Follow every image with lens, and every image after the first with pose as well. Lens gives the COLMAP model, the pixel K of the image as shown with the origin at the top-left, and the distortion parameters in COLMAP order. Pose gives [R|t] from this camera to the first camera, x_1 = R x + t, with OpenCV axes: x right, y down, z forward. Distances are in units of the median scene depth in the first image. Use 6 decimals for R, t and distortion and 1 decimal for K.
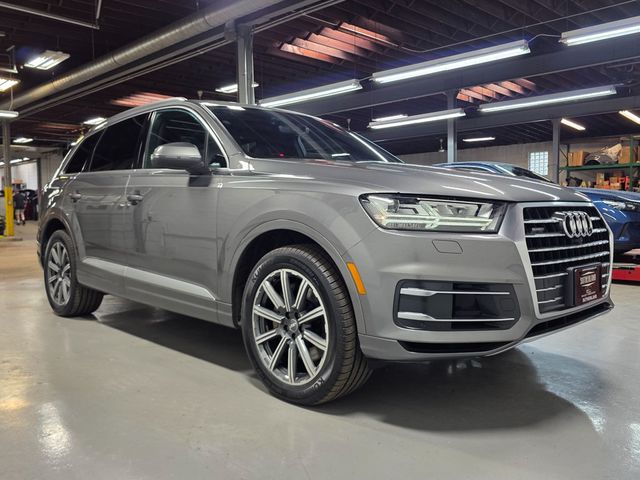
lens RADIAL K [[546.2, 0, 311.3], [0, 546.2, 216.5], [0, 0, 1]] dist [0.032176, -0.015104]
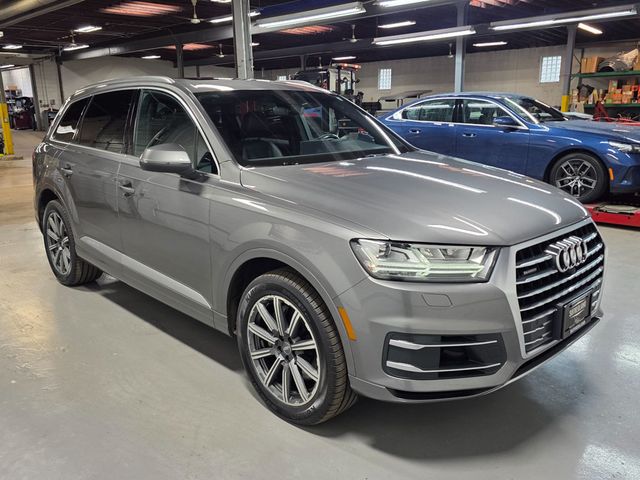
lens RADIAL K [[546.2, 0, 317.2], [0, 546.2, 216.4], [0, 0, 1]] dist [0.032176, -0.015104]
pose [[0.999972, -0.007427, -0.000140, 0.024350], [0.007320, 0.981973, 0.188878, -0.221318], [-0.001265, -0.188873, 0.982001, 0.037082]]
